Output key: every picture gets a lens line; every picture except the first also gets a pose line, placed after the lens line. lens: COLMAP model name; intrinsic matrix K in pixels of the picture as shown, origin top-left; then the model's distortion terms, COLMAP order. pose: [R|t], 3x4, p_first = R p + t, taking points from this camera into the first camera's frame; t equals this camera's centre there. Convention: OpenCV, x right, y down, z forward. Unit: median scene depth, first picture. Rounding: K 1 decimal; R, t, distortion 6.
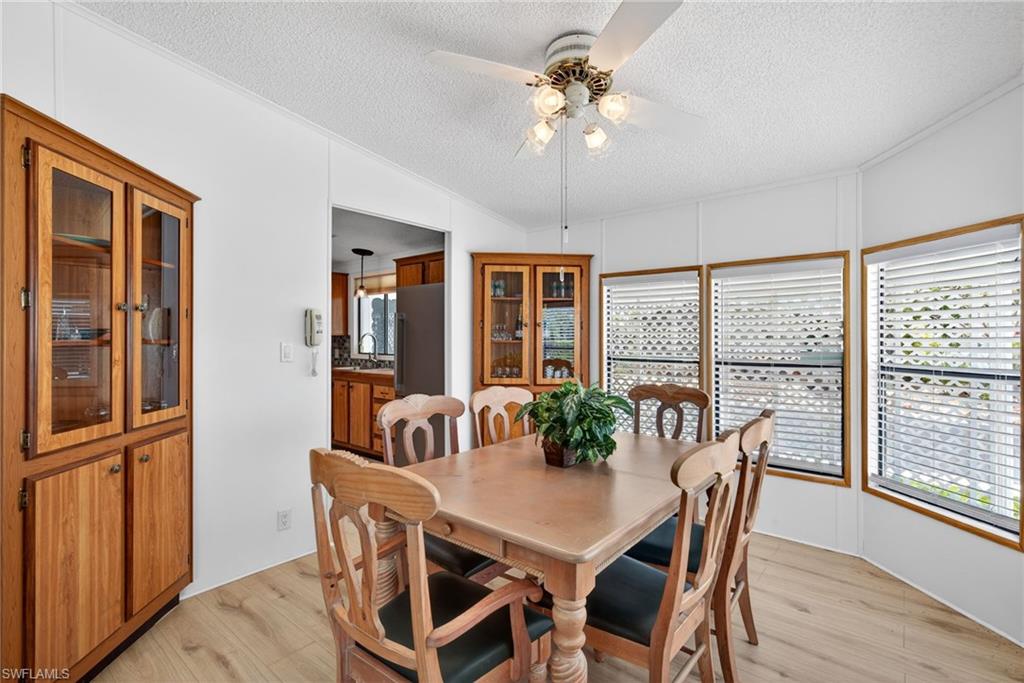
lens RADIAL K [[473.5, 0, 512.0], [0, 473.5, 341.5], [0, 0, 1]] dist [0.003515, 0.000283]
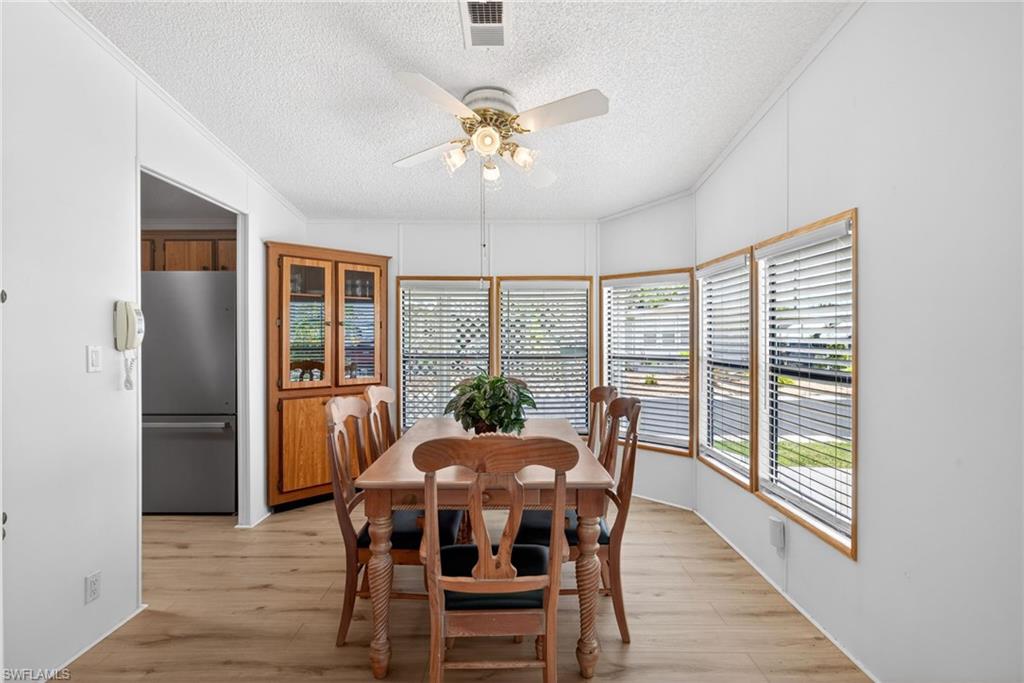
lens RADIAL K [[505.0, 0, 507.9], [0, 505.0, 339.2], [0, 0, 1]] dist [-0.000094, -0.000010]
pose [[0.769725, -0.005317, 0.638353, -0.341115], [0.006159, 0.999981, 0.000903, -0.002937], [-0.638346, 0.003237, 0.769743, -0.009069]]
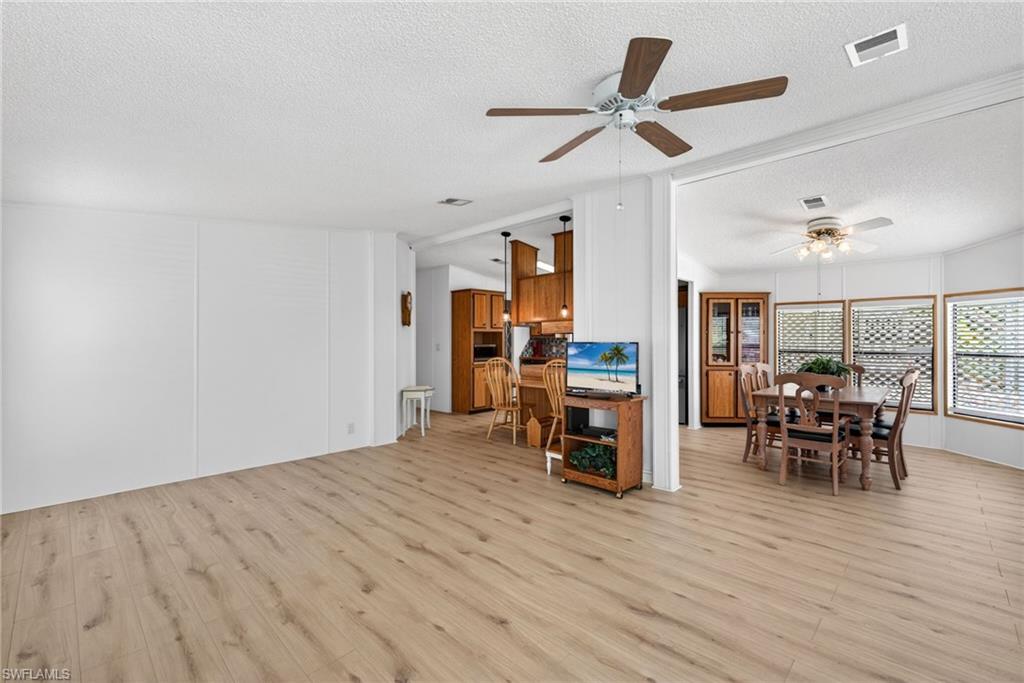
lens RADIAL K [[429.5, 0, 510.7], [0, 429.5, 340.2], [0, 0, 1]] dist [0.003585, 0.000212]
pose [[0.995757, -0.003657, -0.091953, -0.663264], [0.003470, 0.999992, -0.002190, -0.003134], [0.091960, 0.001862, 0.995761, -0.708586]]
